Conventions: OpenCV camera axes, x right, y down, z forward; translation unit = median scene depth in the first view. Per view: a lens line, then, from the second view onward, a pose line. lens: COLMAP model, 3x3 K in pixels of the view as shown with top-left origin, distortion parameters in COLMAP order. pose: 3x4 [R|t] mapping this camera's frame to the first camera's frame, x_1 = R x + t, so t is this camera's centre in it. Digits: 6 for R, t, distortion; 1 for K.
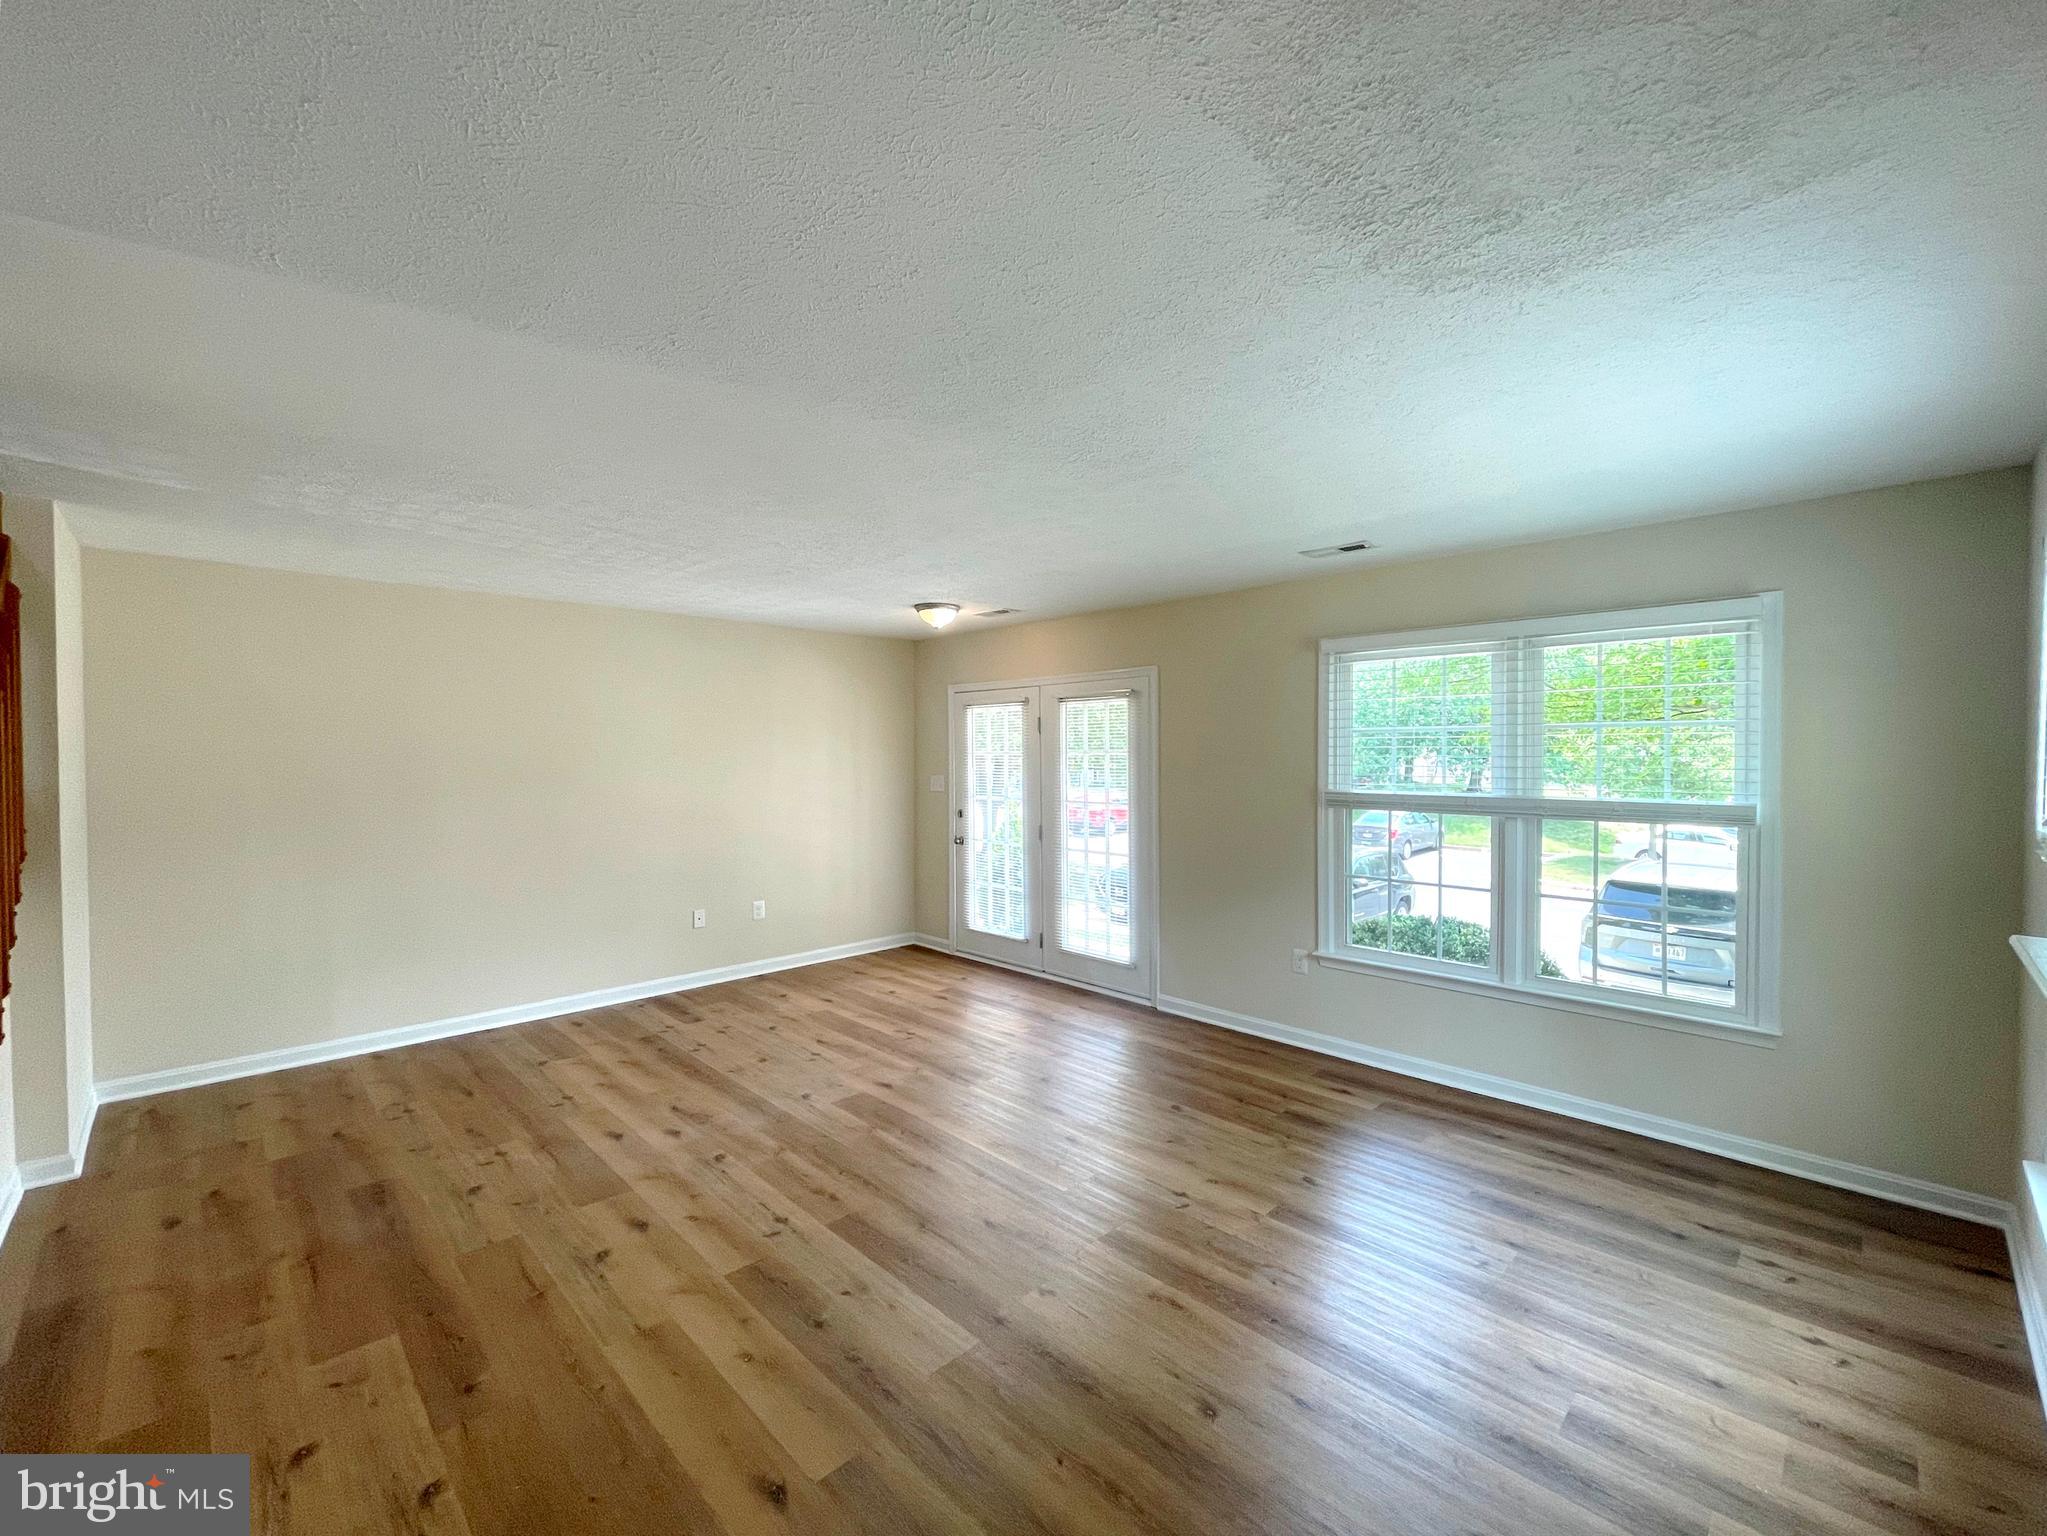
lens RADIAL K [[853.8, 0, 1036.9], [0, 853.8, 768.9], [0, 0, 1]] dist [0.000924, 0.000313]
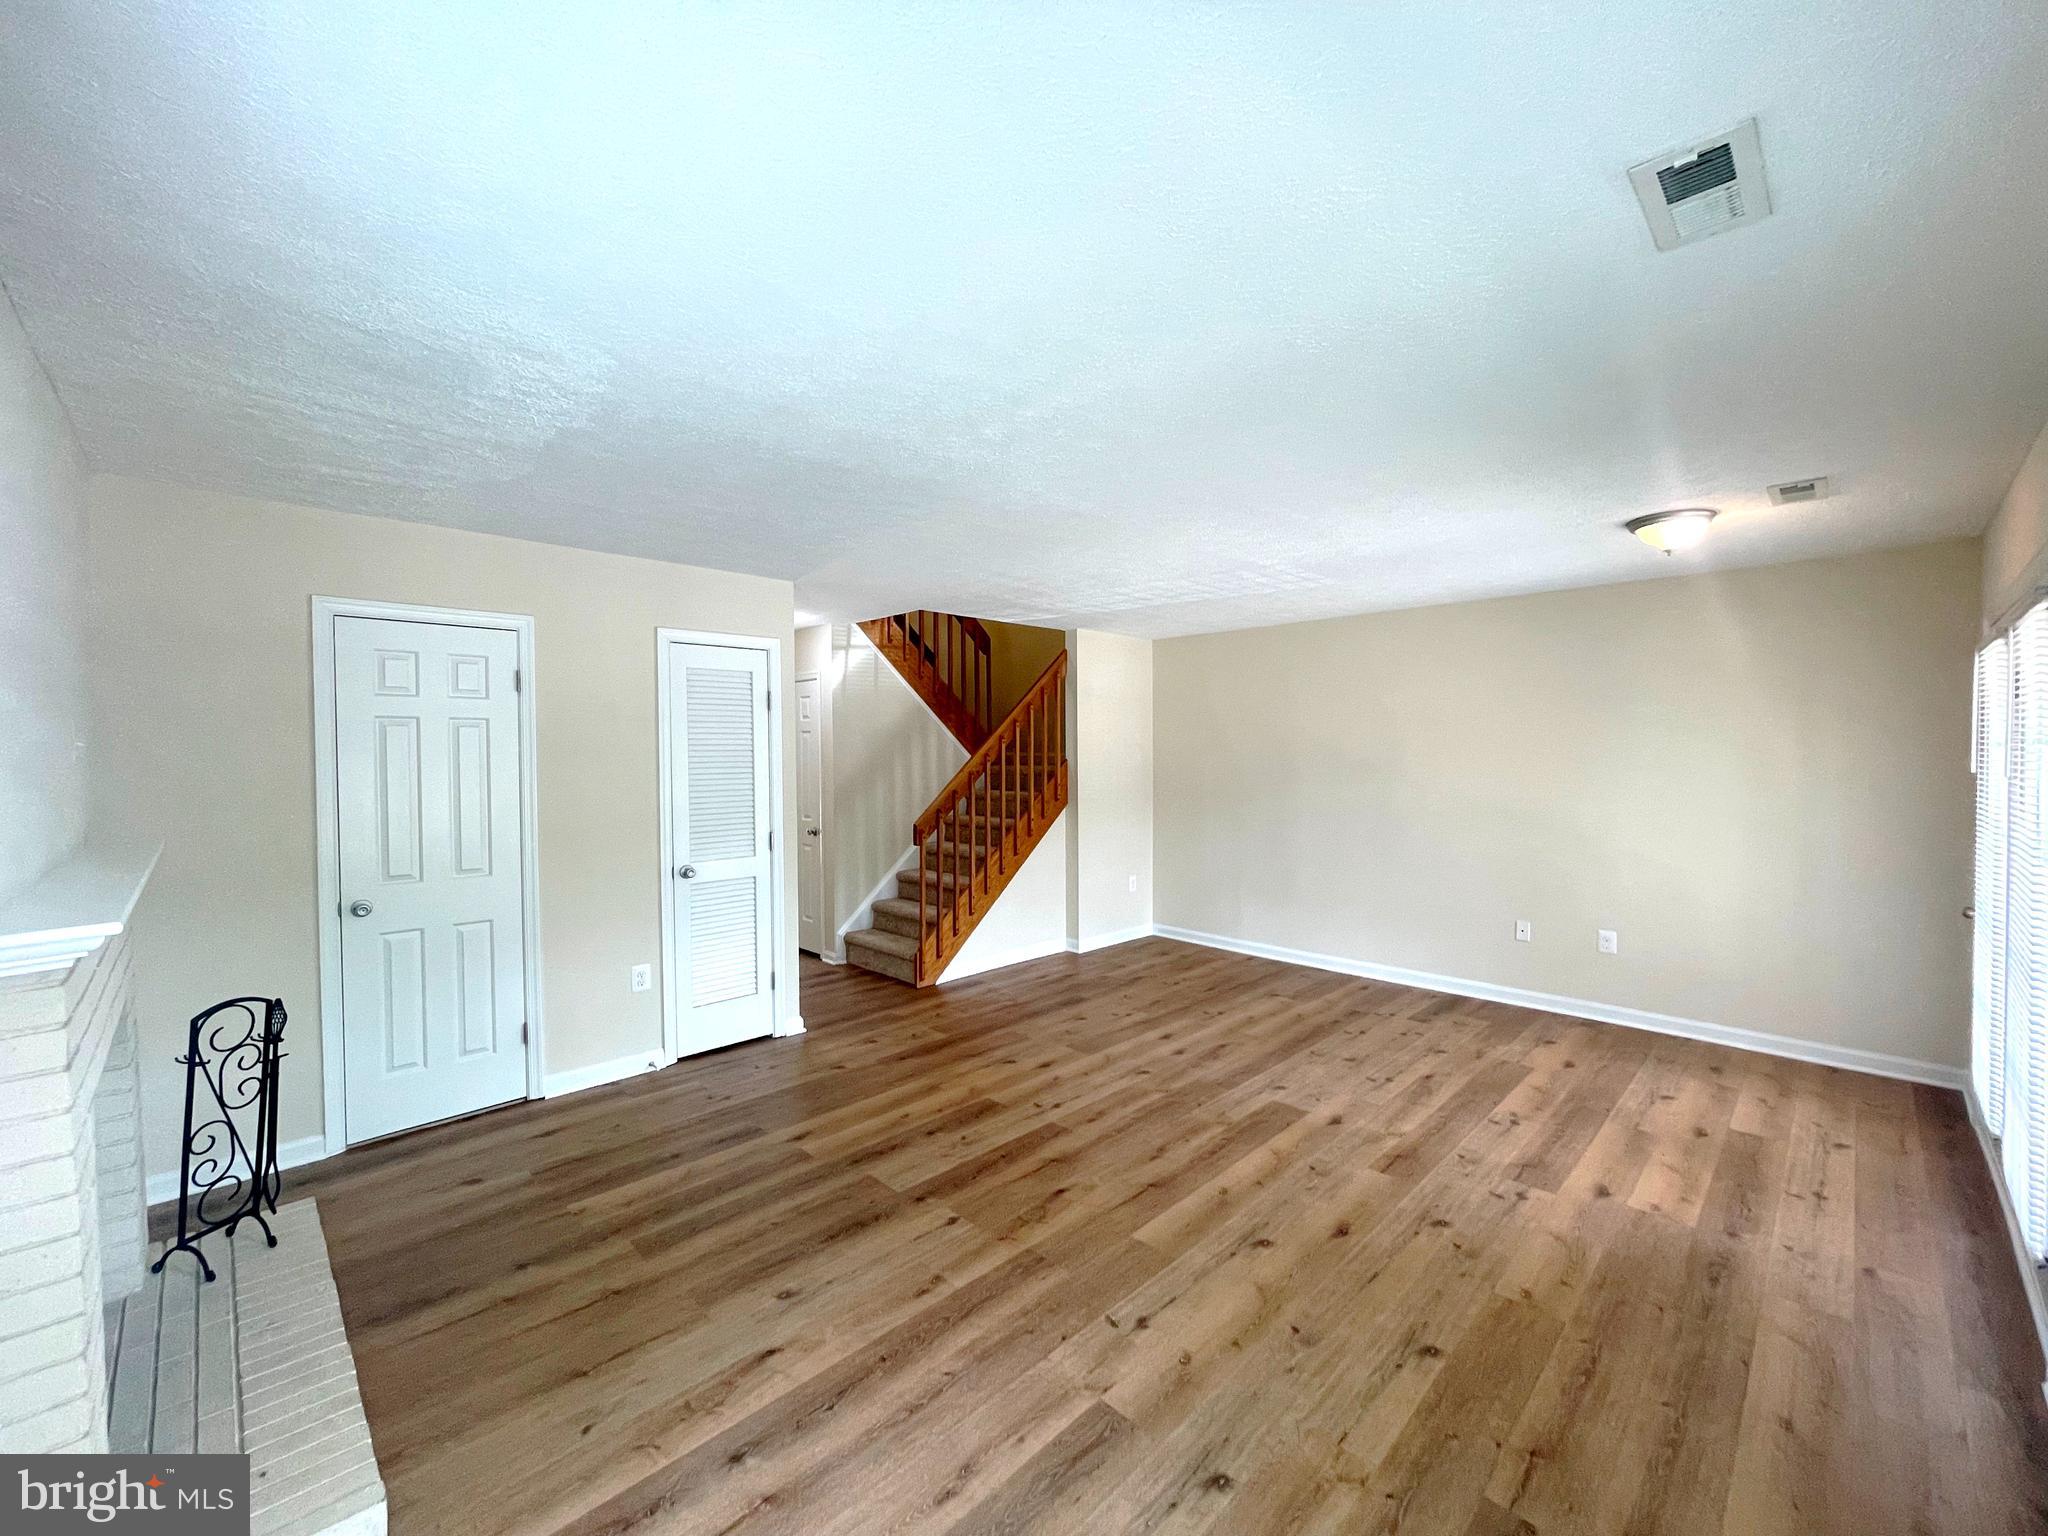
lens RADIAL K [[829.4, 0, 1015.3], [0, 829.4, 755.6], [0, 0, 1]] dist [-0.001721, -0.000018]
pose [[-0.006040, 0.009293, -0.999939, 0.706532], [-0.016472, 0.999820, 0.009391, -0.013232], [0.999846, 0.016528, -0.005886, 0.685479]]
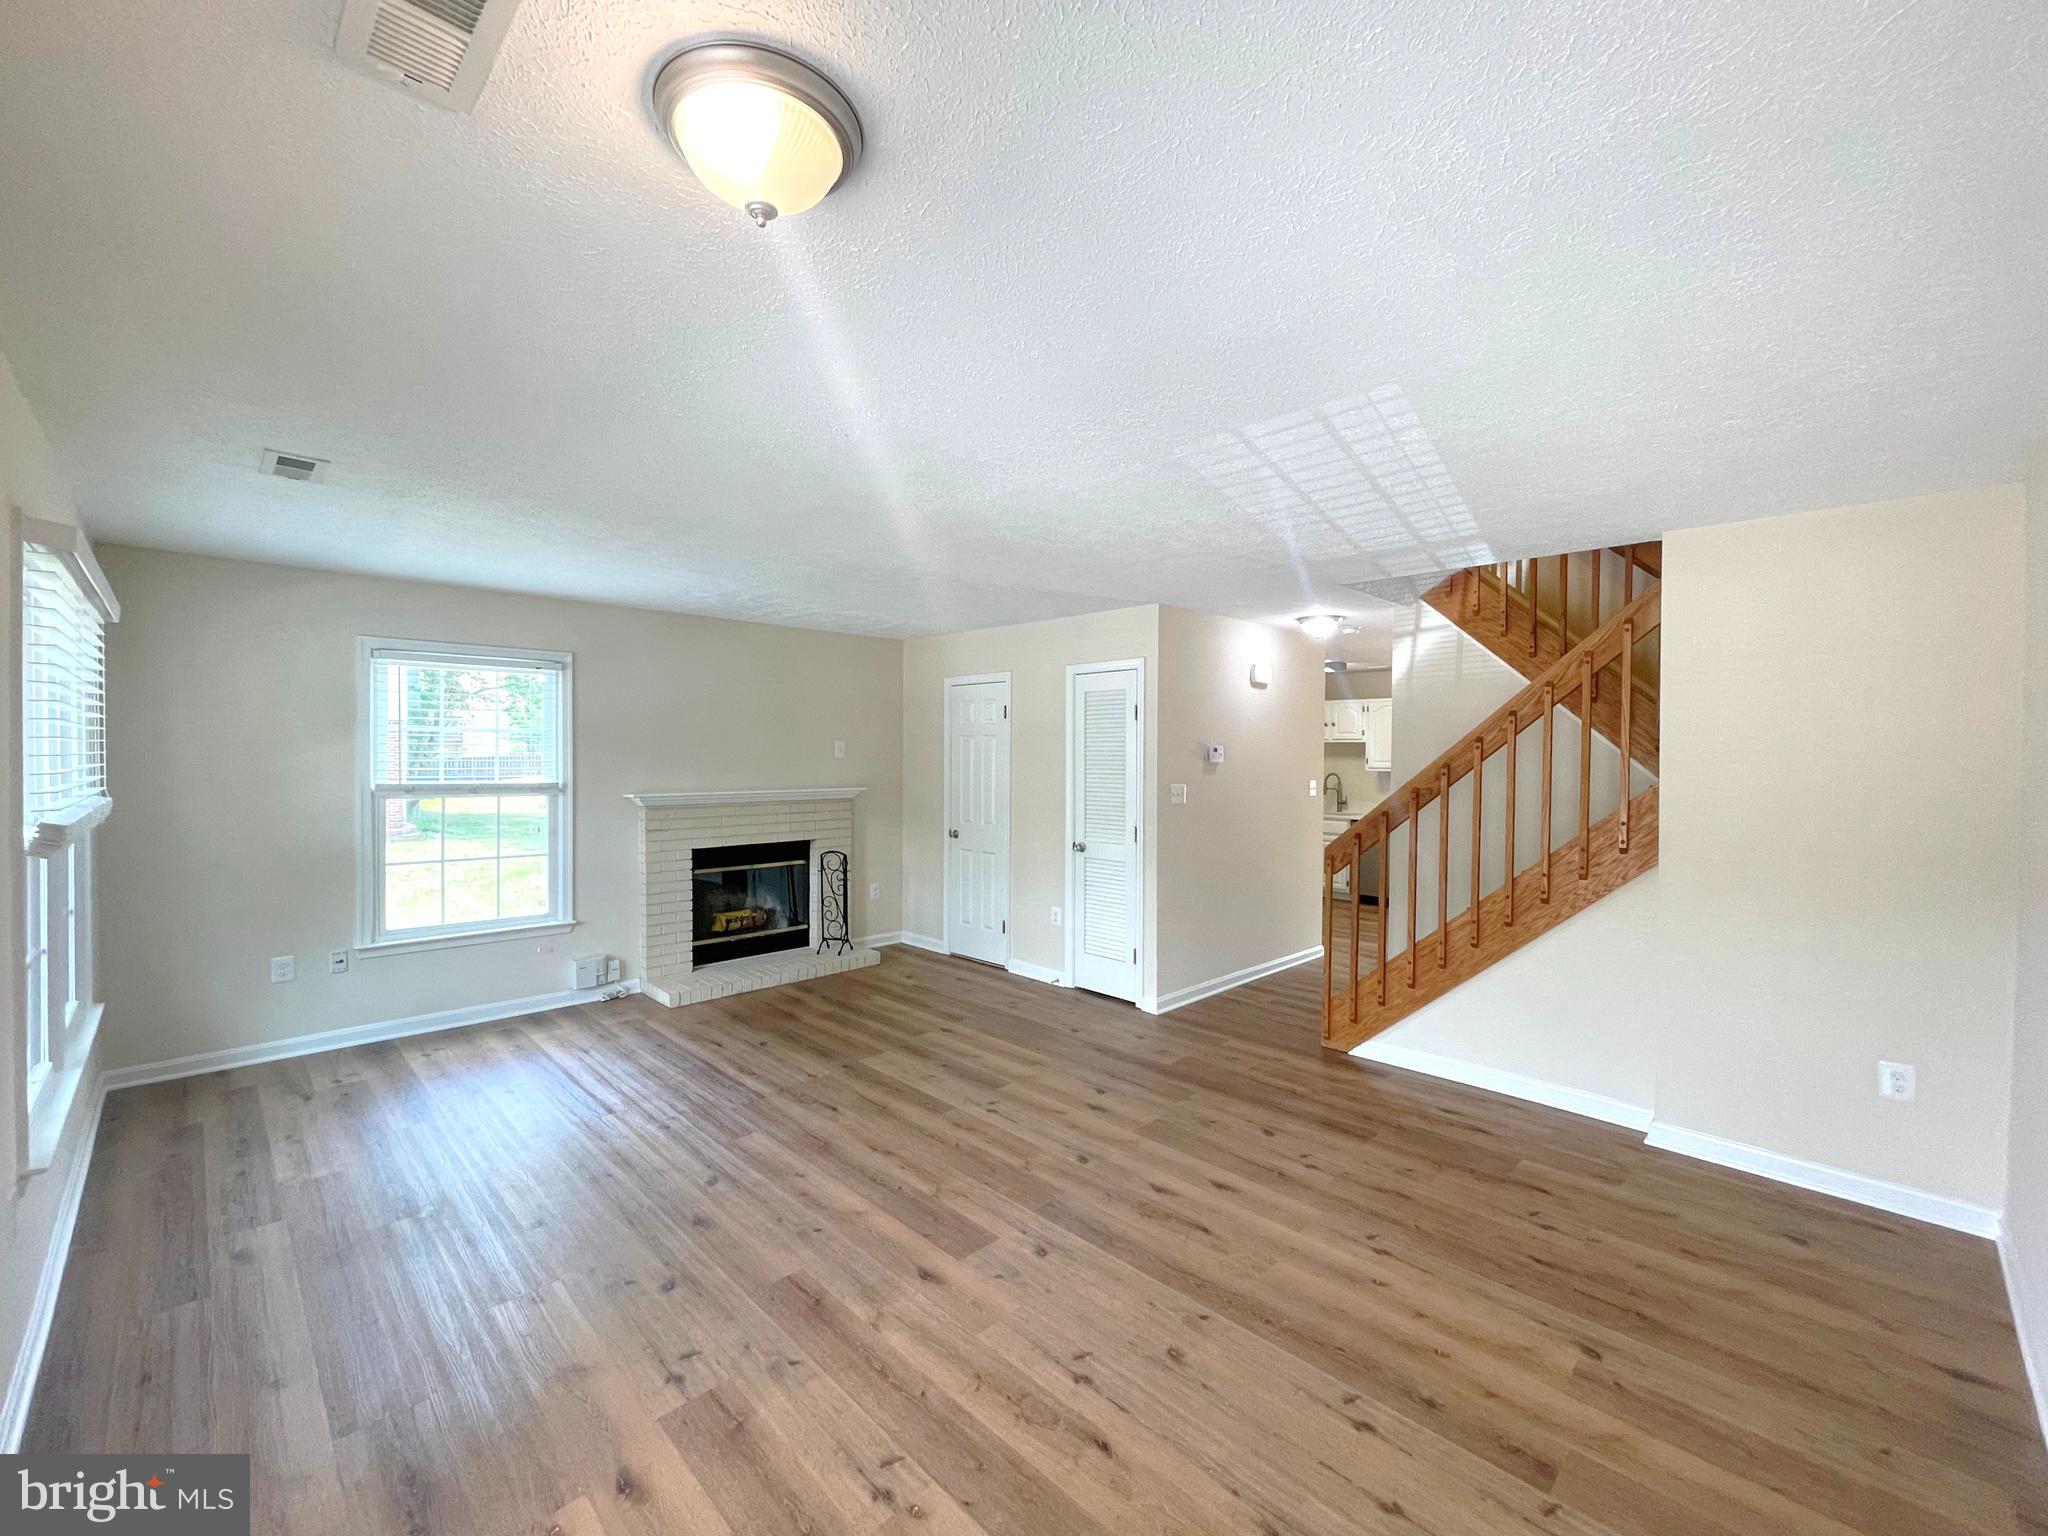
lens RADIAL K [[844.1, 0, 1026.8], [0, 844.1, 757.3], [0, 0, 1]] dist [-0.002183, 0.000606]
pose [[-0.999981, -0.006101, -0.000880, -0.255423], [-0.006122, 0.999631, 0.026467, -0.034947], [0.000718, 0.026472, -0.999649, 1.670050]]
